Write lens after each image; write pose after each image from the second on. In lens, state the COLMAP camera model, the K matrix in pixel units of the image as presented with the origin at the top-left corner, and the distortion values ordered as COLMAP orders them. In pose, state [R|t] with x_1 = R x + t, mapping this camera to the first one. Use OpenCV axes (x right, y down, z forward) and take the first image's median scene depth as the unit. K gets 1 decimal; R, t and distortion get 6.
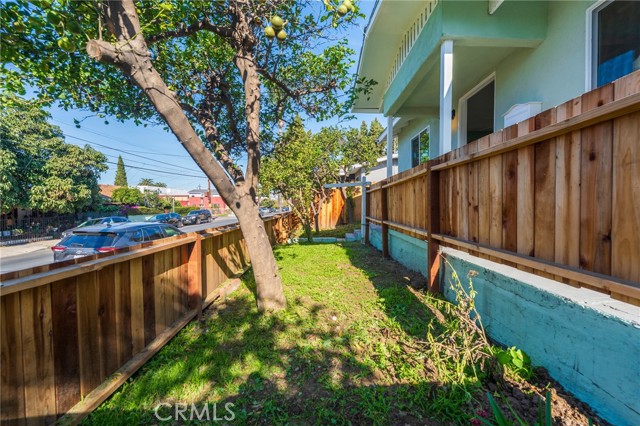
lens RADIAL K [[259.3, 0, 315.5], [0, 259.3, 210.3], [0, 0, 1]] dist [-0.001477, -0.000441]
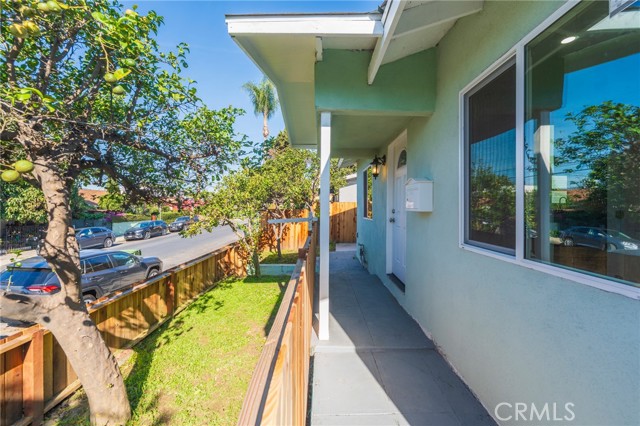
lens RADIAL K [[257.5, 0, 320.3], [0, 257.5, 203.0], [0, 0, 1]] dist [-0.008765, -0.000096]
pose [[0.999954, 0.009124, -0.002902, 0.217310], [-0.009163, 0.999867, -0.013488, -0.142989], [0.002778, 0.013514, 0.999905, 0.048597]]
